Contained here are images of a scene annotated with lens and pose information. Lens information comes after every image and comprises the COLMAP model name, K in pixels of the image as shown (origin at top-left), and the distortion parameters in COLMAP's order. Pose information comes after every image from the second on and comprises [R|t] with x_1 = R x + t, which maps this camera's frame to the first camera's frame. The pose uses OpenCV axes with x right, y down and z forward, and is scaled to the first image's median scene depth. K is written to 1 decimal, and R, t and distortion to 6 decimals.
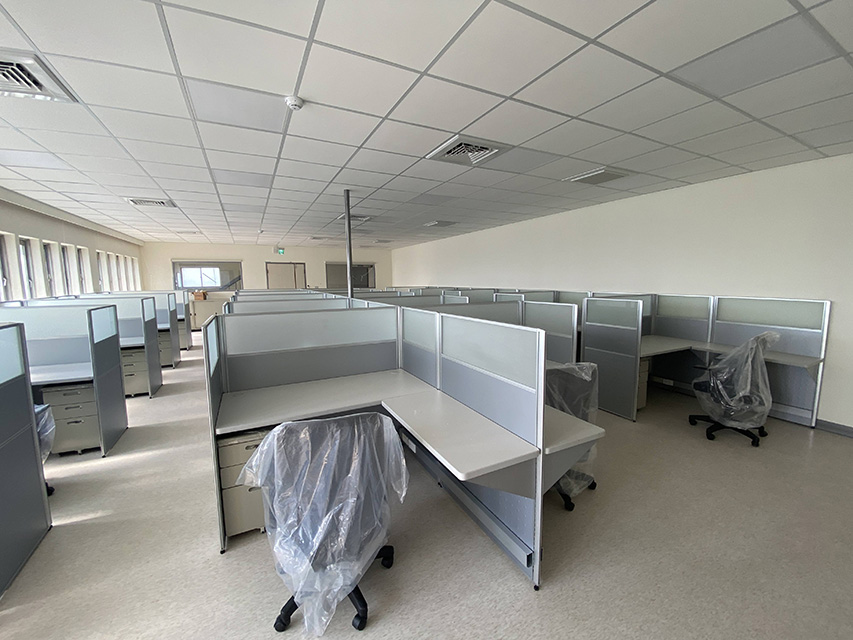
lens RADIAL K [[349.2, 0, 426.5], [0, 349.2, 320.0], [0, 0, 1]] dist [0.018976, -0.000019]
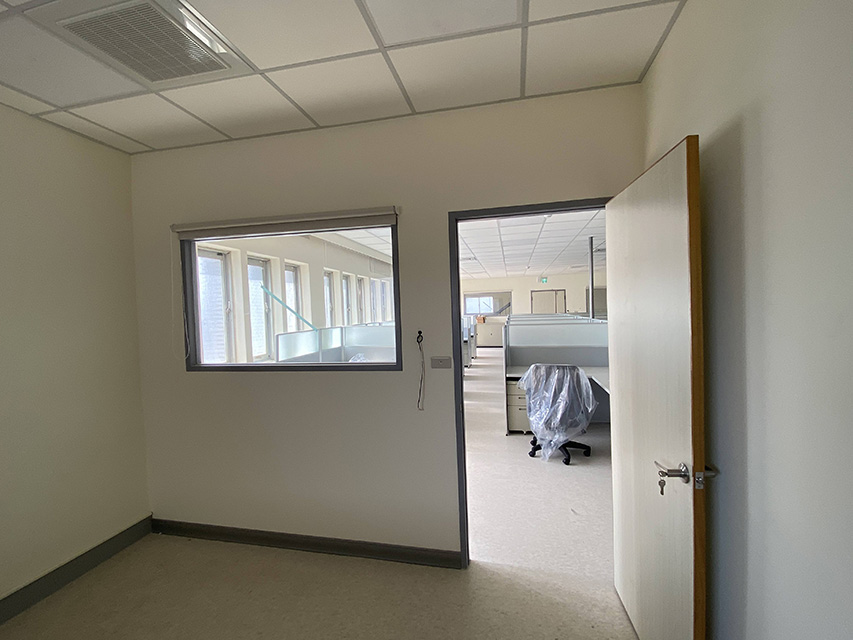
lens RADIAL K [[390.9, 0, 426.5], [0, 390.9, 320.0], [0, 0, 1]] dist [0.000366, -0.000020]
pose [[0.772156, 0.000706, -0.635433, 0.235156], [-0.048781, 0.997114, -0.058169, 0.058512], [0.633558, 0.075913, 0.769962, -0.507749]]
